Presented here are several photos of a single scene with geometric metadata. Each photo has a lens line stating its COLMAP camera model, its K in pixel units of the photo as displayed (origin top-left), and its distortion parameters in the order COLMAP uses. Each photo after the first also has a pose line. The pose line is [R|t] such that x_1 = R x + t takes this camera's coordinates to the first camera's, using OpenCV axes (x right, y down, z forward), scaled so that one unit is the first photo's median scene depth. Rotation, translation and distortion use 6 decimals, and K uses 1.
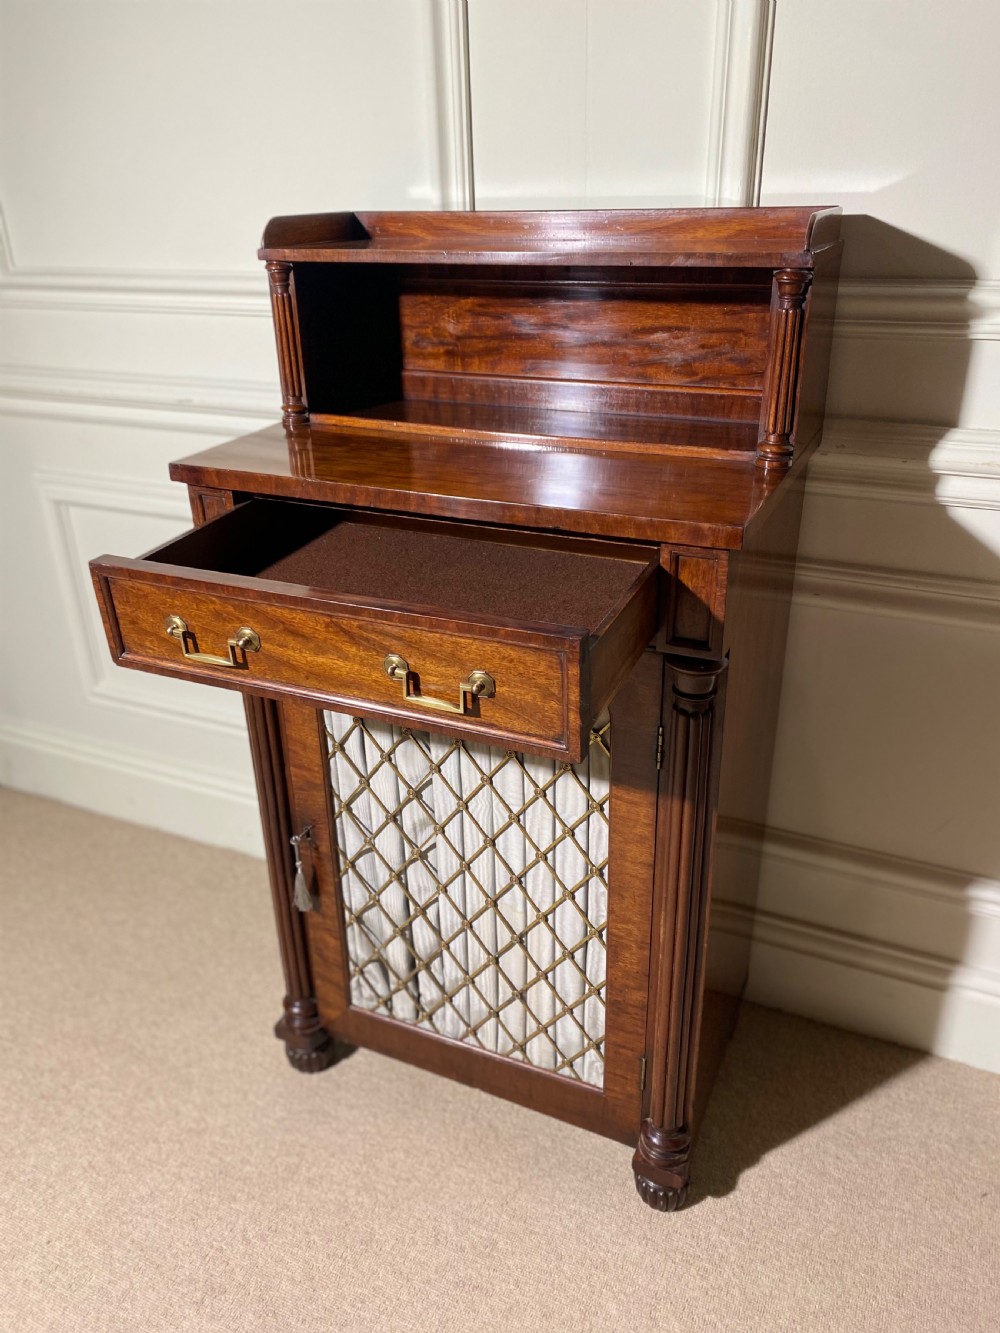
lens RADIAL K [[1011.0, 0, 499.2], [0, 1011.0, 663.9], [0, 0, 1]] dist [0.027698, -0.034946]
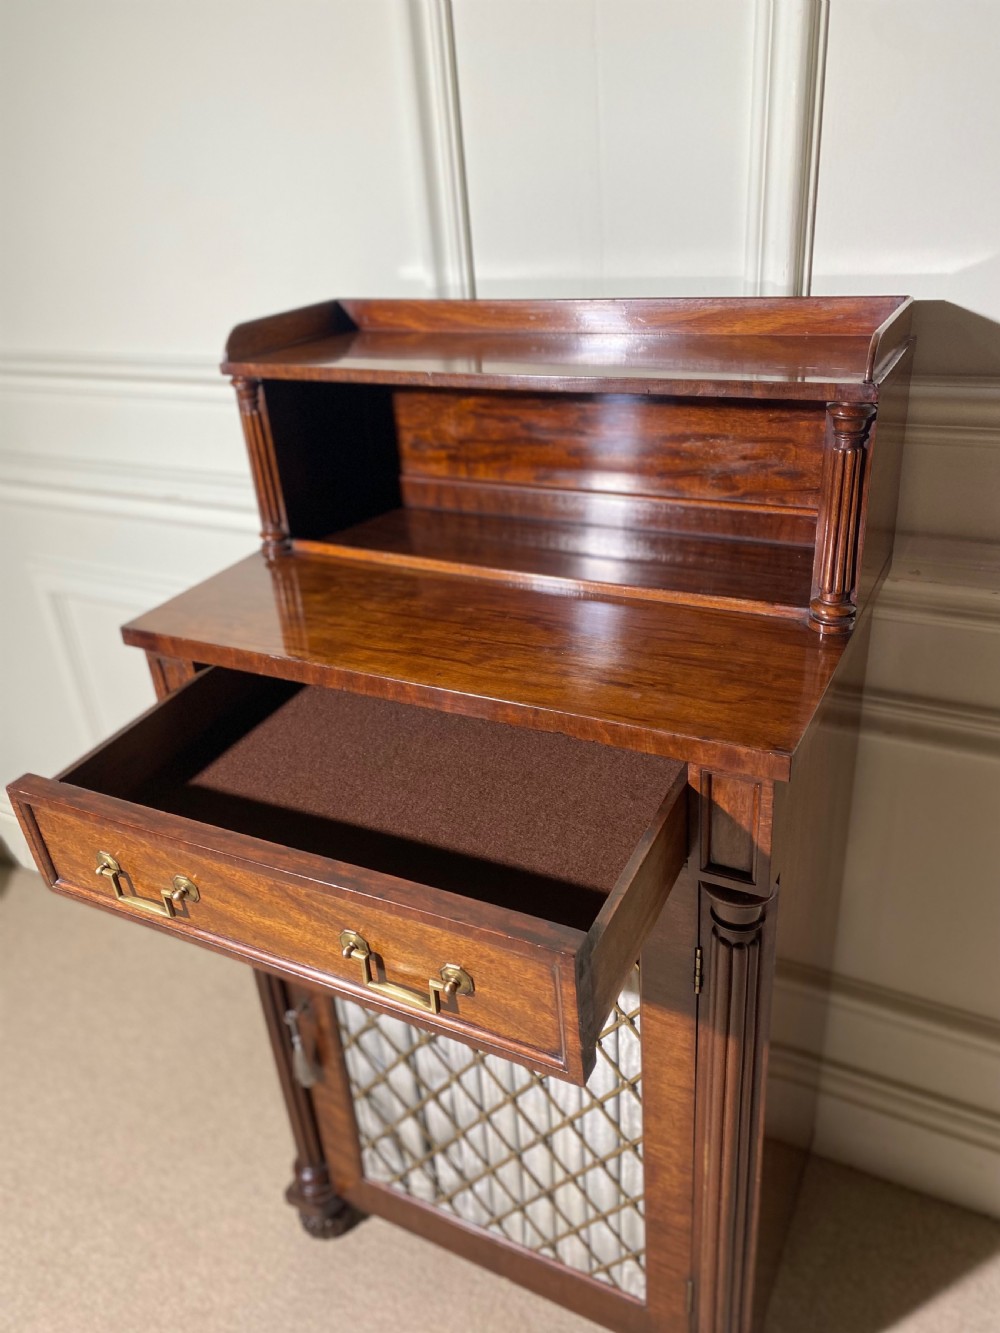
lens RADIAL K [[1011.0, 0, 495.4], [0, 1011.0, 663.8], [0, 0, 1]] dist [0.027698, -0.034946]
pose [[0.997402, -0.020555, -0.069037, 0.046865], [0.022436, 0.999395, 0.026575, -0.159797], [0.068449, -0.028054, 0.997260, 0.137828]]
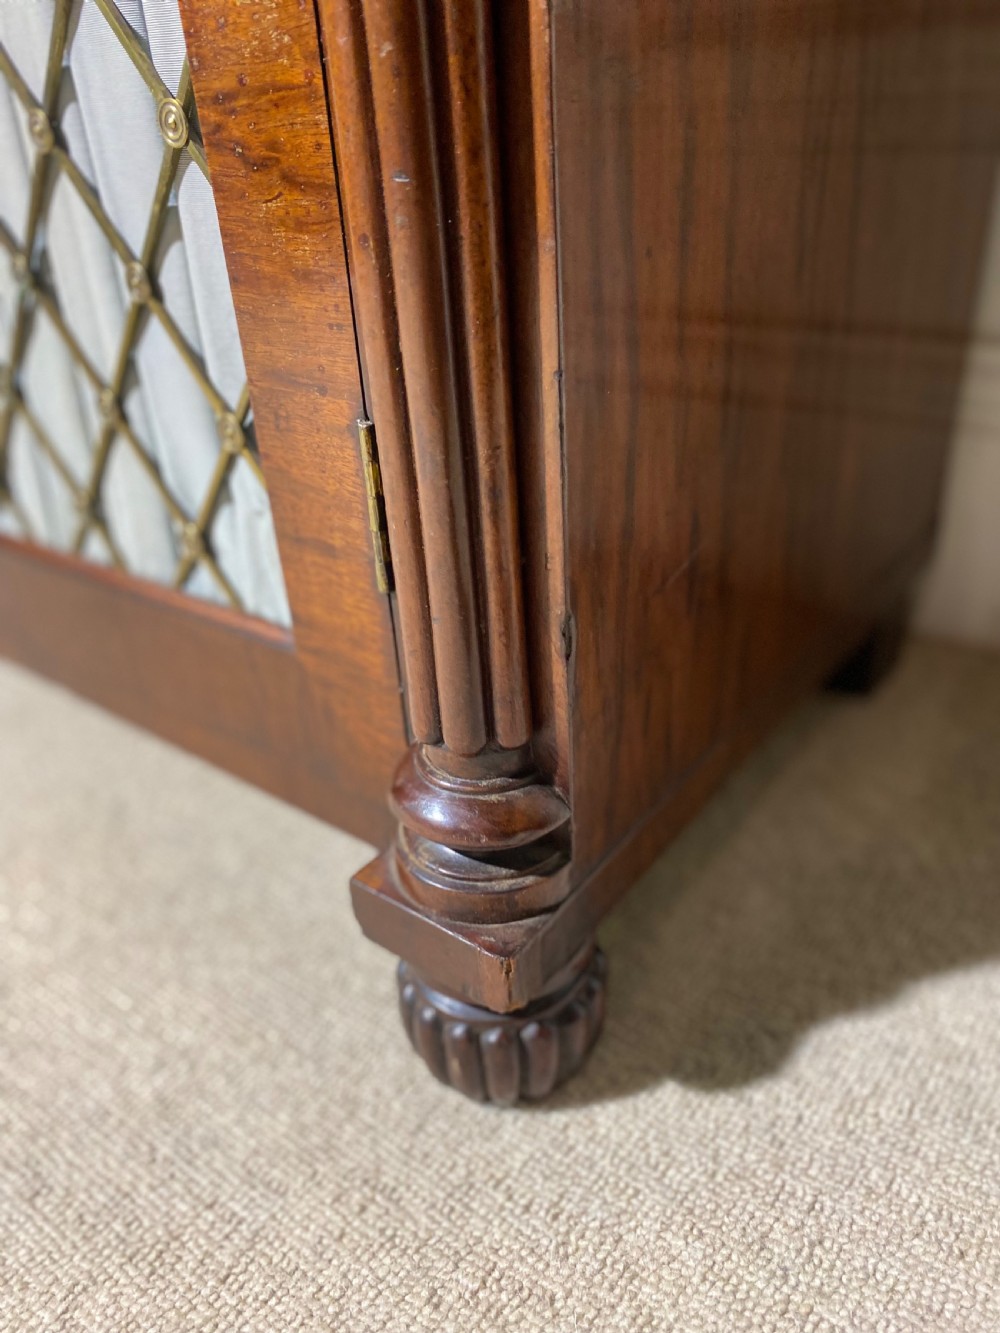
lens RADIAL K [[1011.0, 0, 508.6], [0, 1011.0, 673.9], [0, 0, 1]] dist [0.027698, -0.034946]
pose [[0.974007, 0.078471, -0.212491, 0.221677], [-0.064278, 0.995265, 0.072909, 0.418035], [0.217206, -0.057355, 0.974439, 0.769045]]
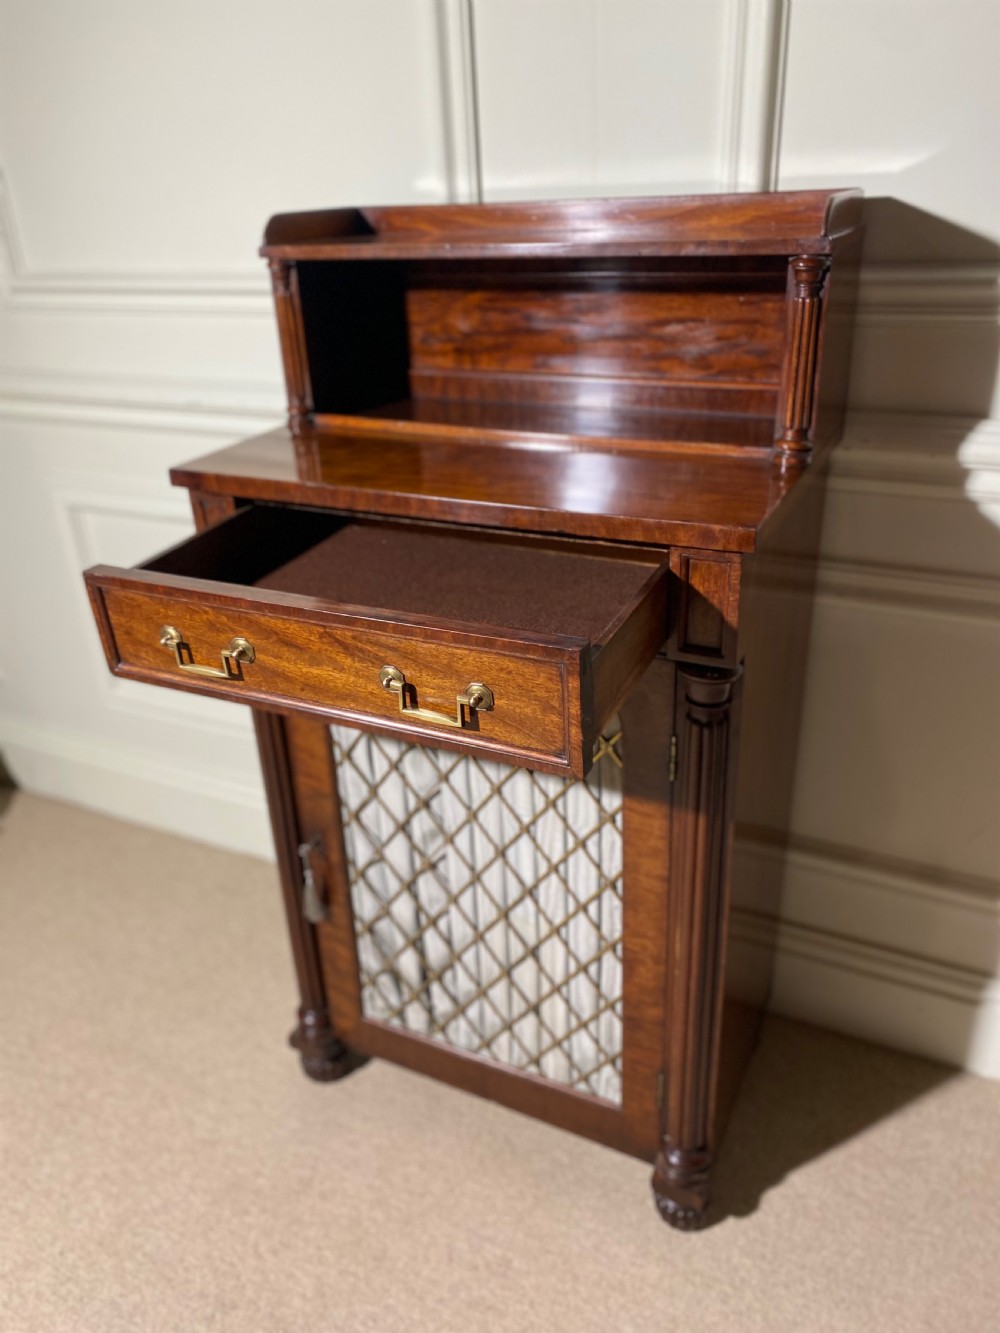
lens RADIAL K [[1011.0, 0, 491.8], [0, 1011.0, 668.6], [0, 0, 1]] dist [0.027698, -0.034946]
pose [[0.999234, -0.006214, -0.038627, 0.020202], [0.006549, 0.999942, 0.008560, -0.009498], [0.038572, -0.008806, 0.999217, 0.027224]]
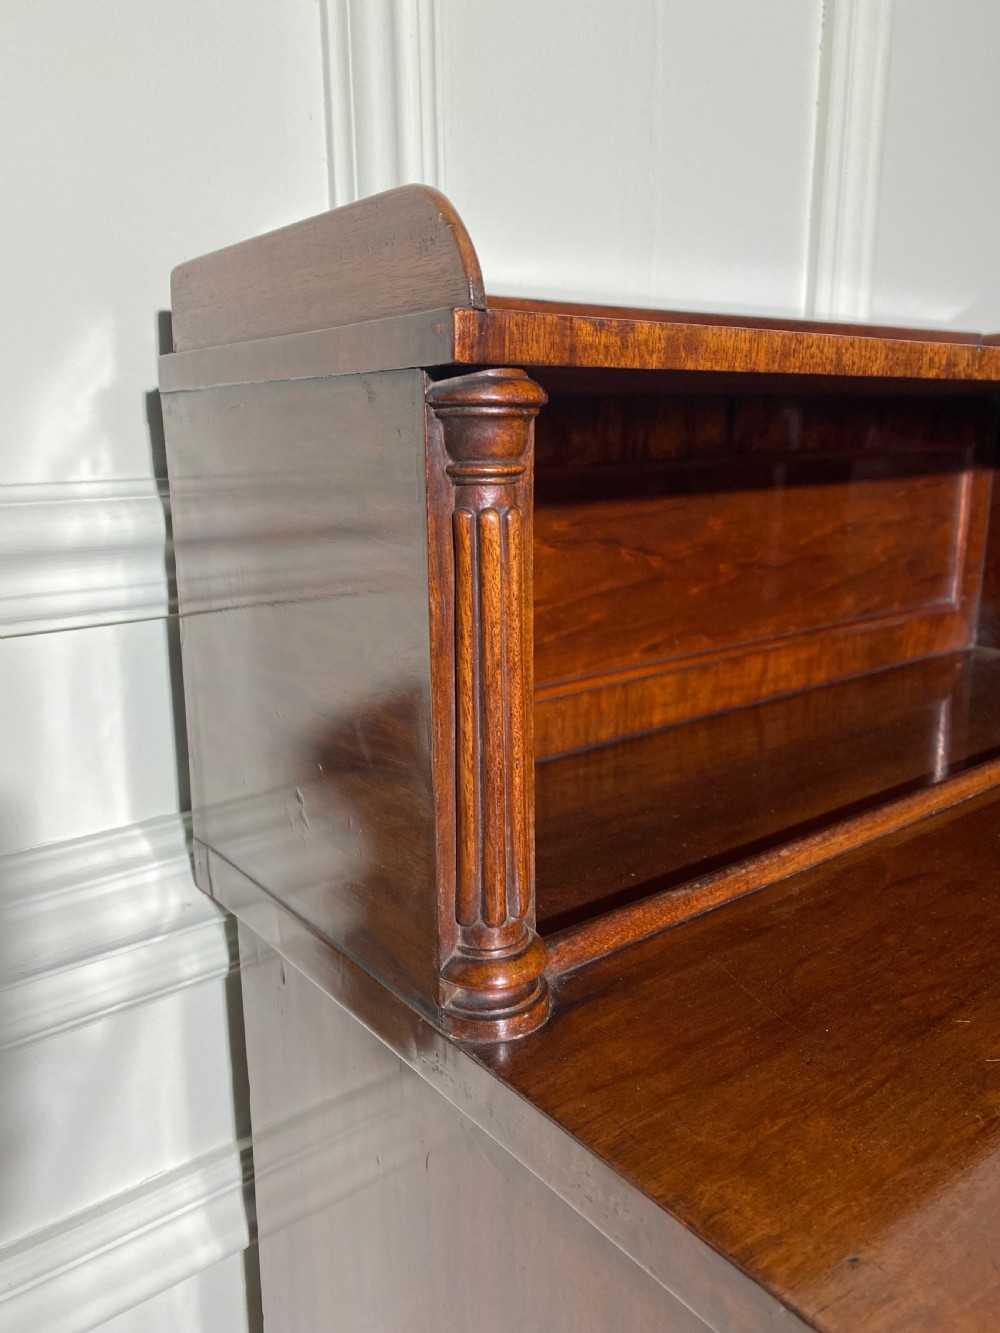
lens RADIAL K [[1011.0, 0, 502.6], [0, 1011.0, 663.4], [0, 0, 1]] dist [0.027698, -0.034946]
pose [[0.457396, -0.189805, 0.868771, -0.395077], [0.390464, 0.920608, -0.004444, -0.315492], [-0.798954, 0.341256, 0.495194, 0.854426]]
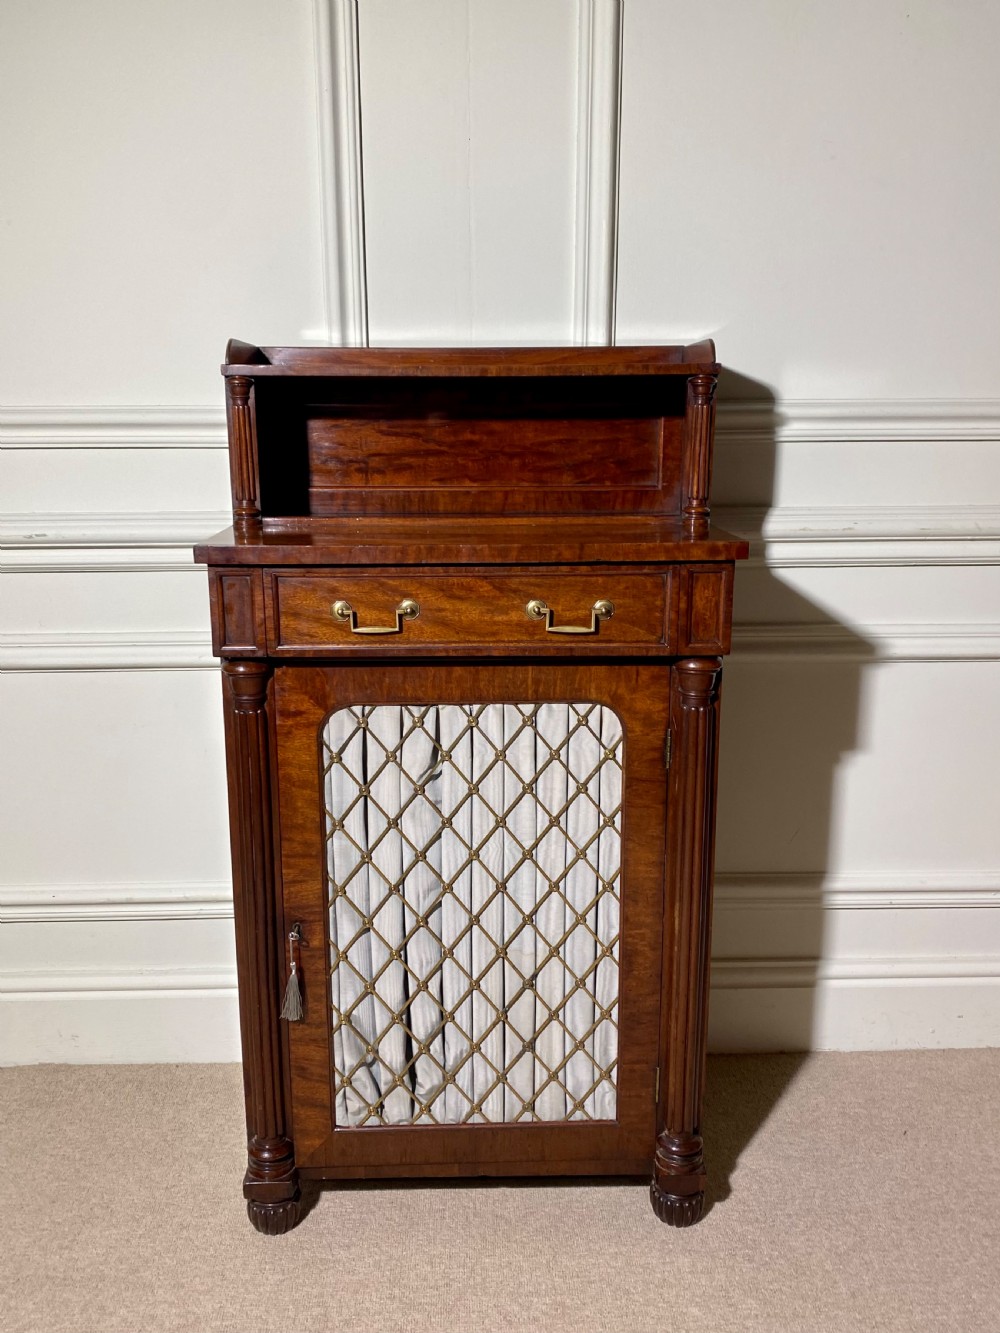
lens RADIAL K [[1099.2, 0, 495.7], [0, 1099.2, 676.4], [0, 0, 1]] dist [0.037077, -0.048471]
pose [[0.896450, -0.083677, 0.435172, -0.480280], [0.178277, 0.967137, -0.181282, 0.164474], [-0.405702, 0.240091, 0.881908, -0.068513]]
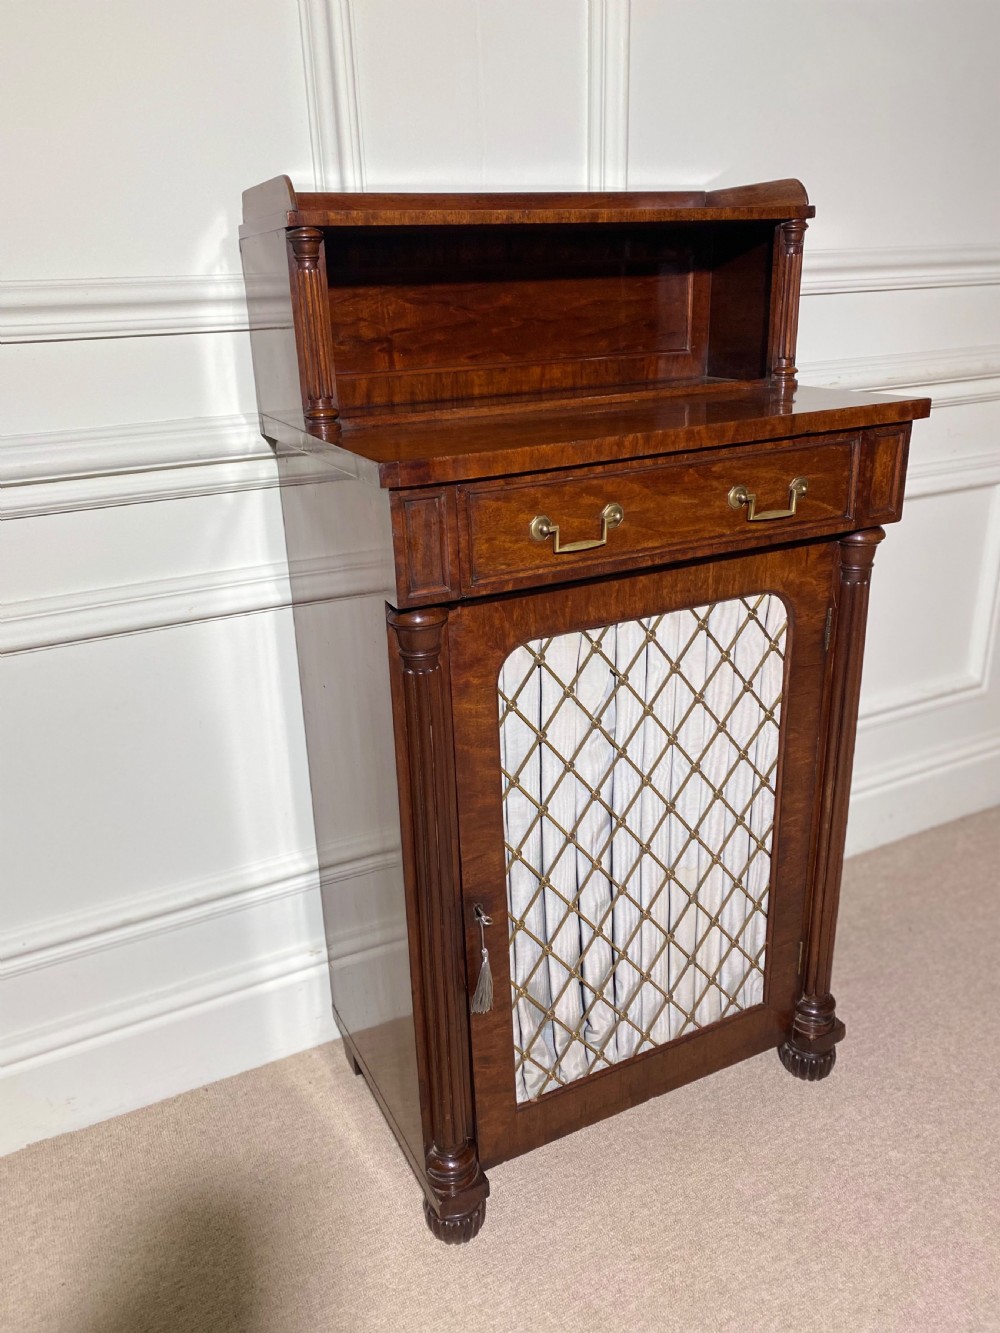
lens RADIAL K [[1011.0, 0, 494.4], [0, 1011.0, 667.8], [0, 0, 1]] dist [0.027698, -0.034946]
pose [[0.627161, -0.278508, 0.727394, -0.756768], [0.361276, 0.931367, 0.045112, -0.051677], [-0.690035, 0.234498, 0.684735, 0.402763]]
